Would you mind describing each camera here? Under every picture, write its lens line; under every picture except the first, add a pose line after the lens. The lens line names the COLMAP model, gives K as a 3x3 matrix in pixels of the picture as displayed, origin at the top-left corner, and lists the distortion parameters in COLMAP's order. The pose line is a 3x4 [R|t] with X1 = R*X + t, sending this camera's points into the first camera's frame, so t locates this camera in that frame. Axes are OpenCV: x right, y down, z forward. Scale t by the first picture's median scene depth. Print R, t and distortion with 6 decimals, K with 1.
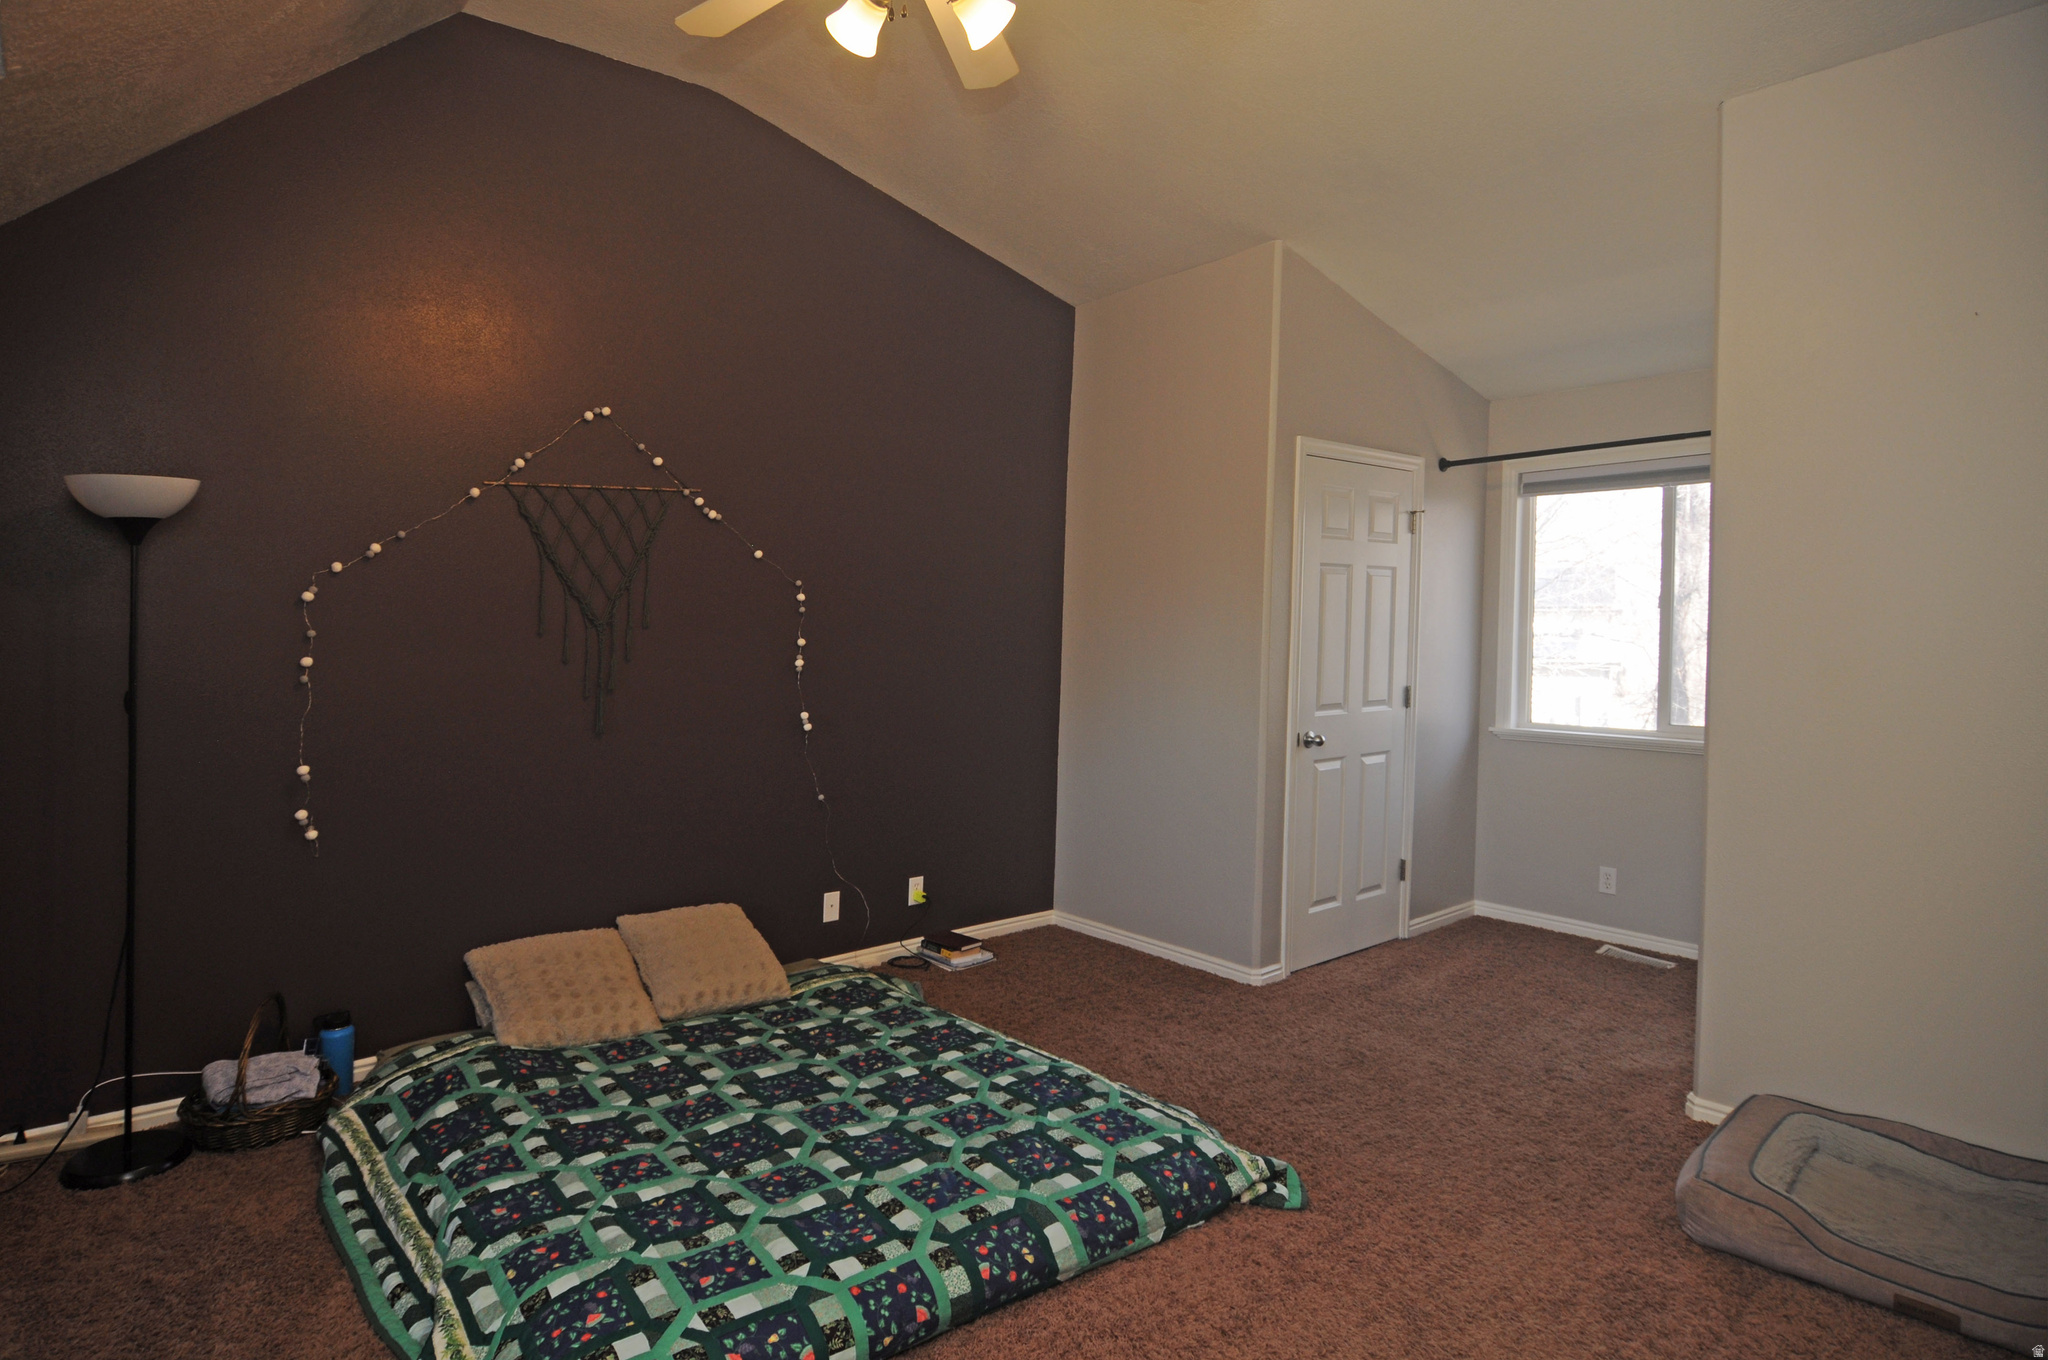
lens RADIAL K [[1109.8, 0, 1015.8], [0, 1109.8, 646.6], [0, 0, 1]] dist [-0.002431, -0.013091]
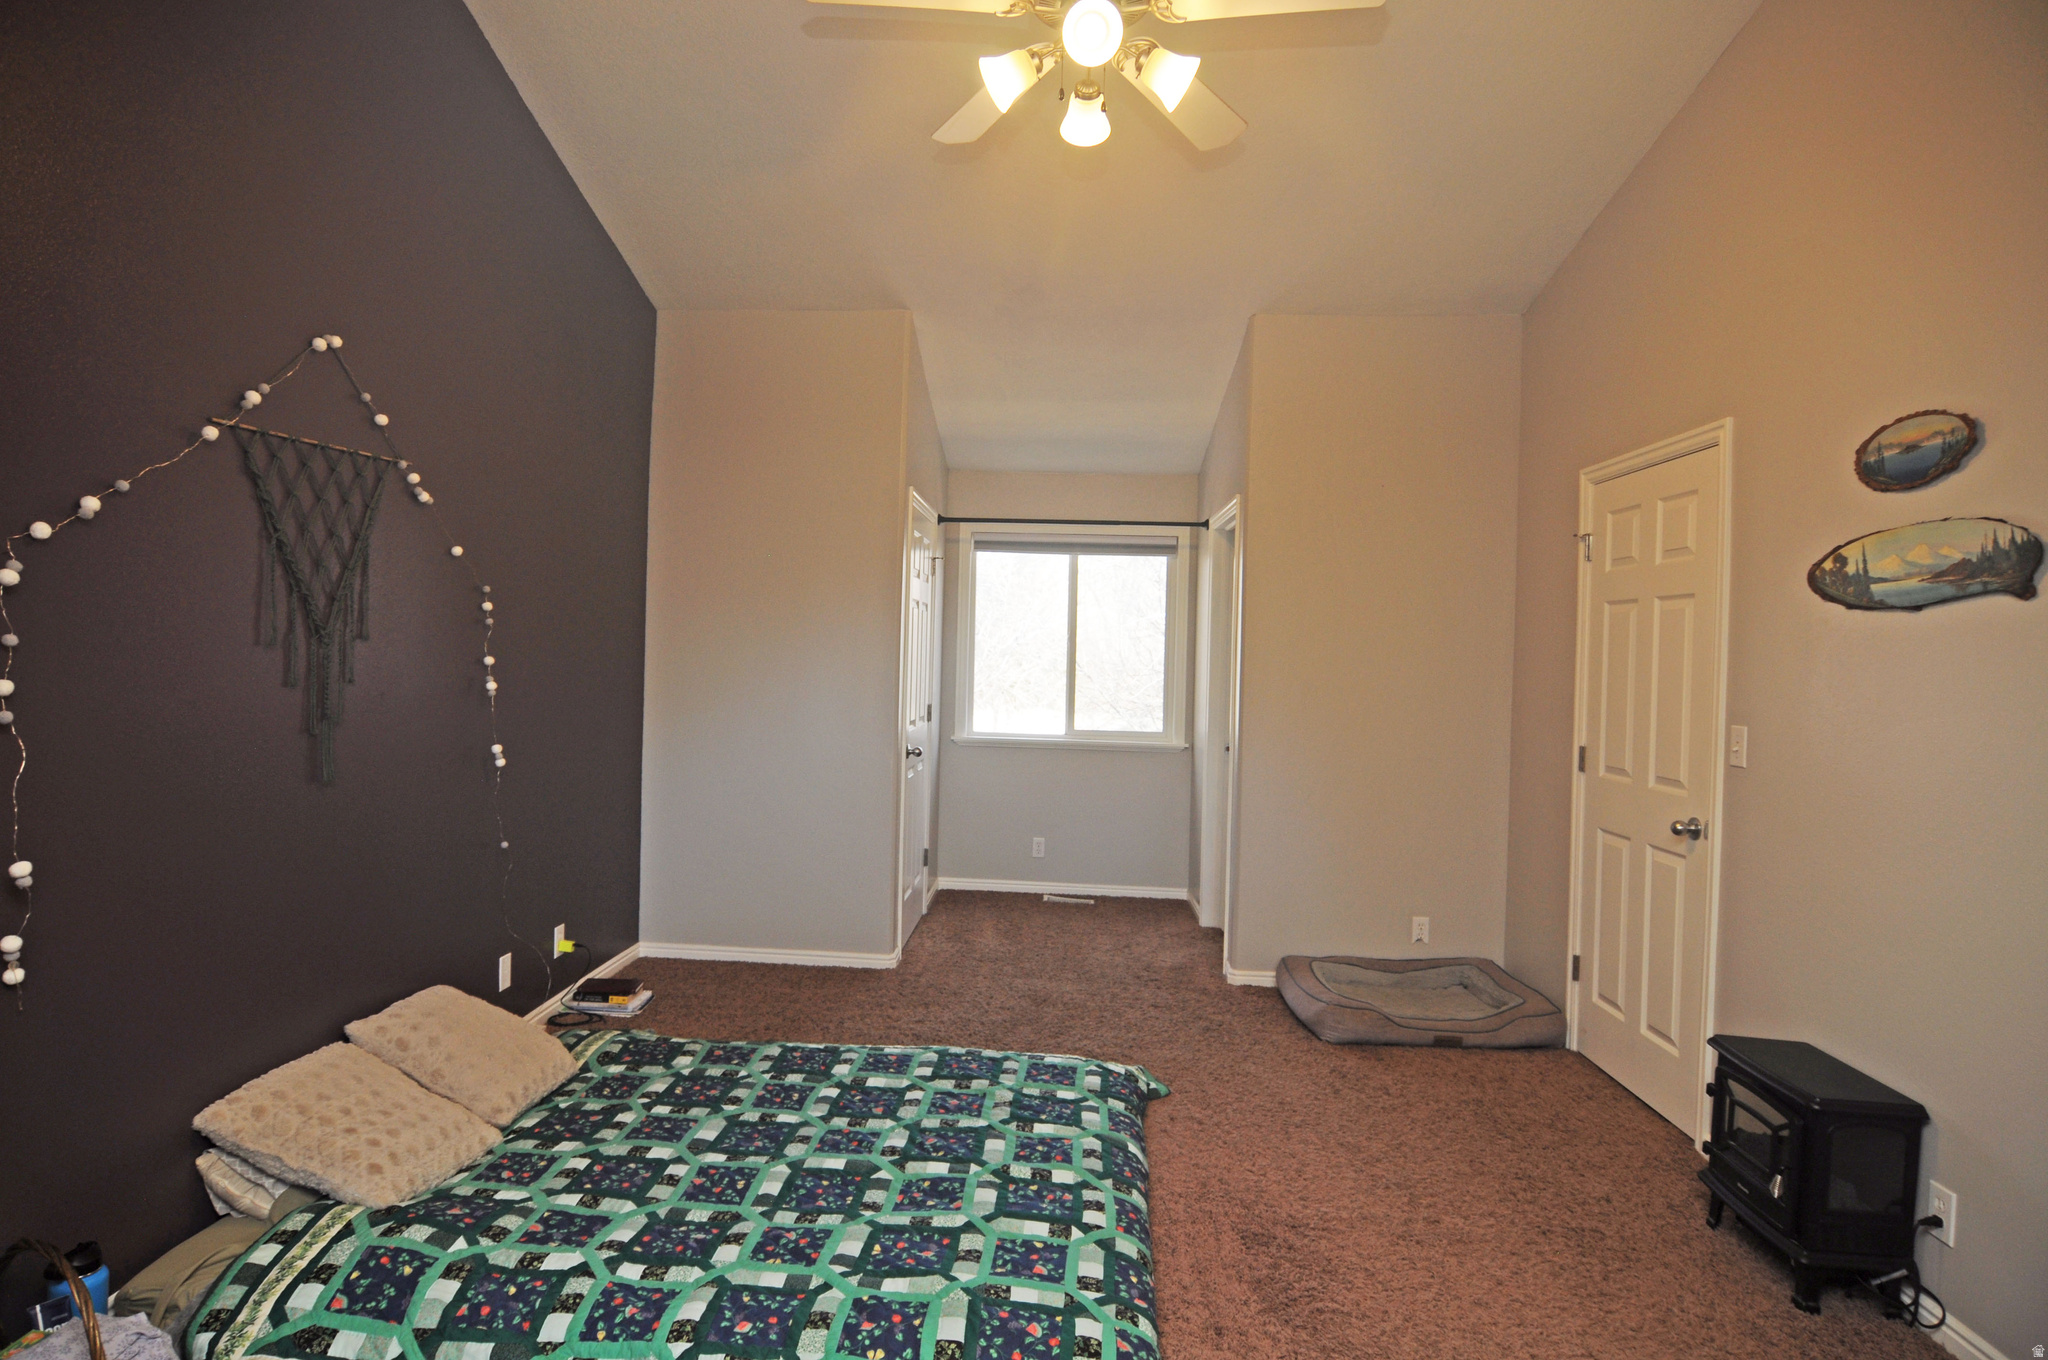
lens RADIAL K [[1075.1, 0, 1033.0], [0, 1075.1, 710.4], [0, 0, 1]] dist [-0.003056, -0.013808]
pose [[0.681036, -0.016976, 0.732053, -0.686326], [-0.014668, 0.999214, 0.036817, -0.003305], [-0.732103, -0.035812, 0.680252, 0.211830]]
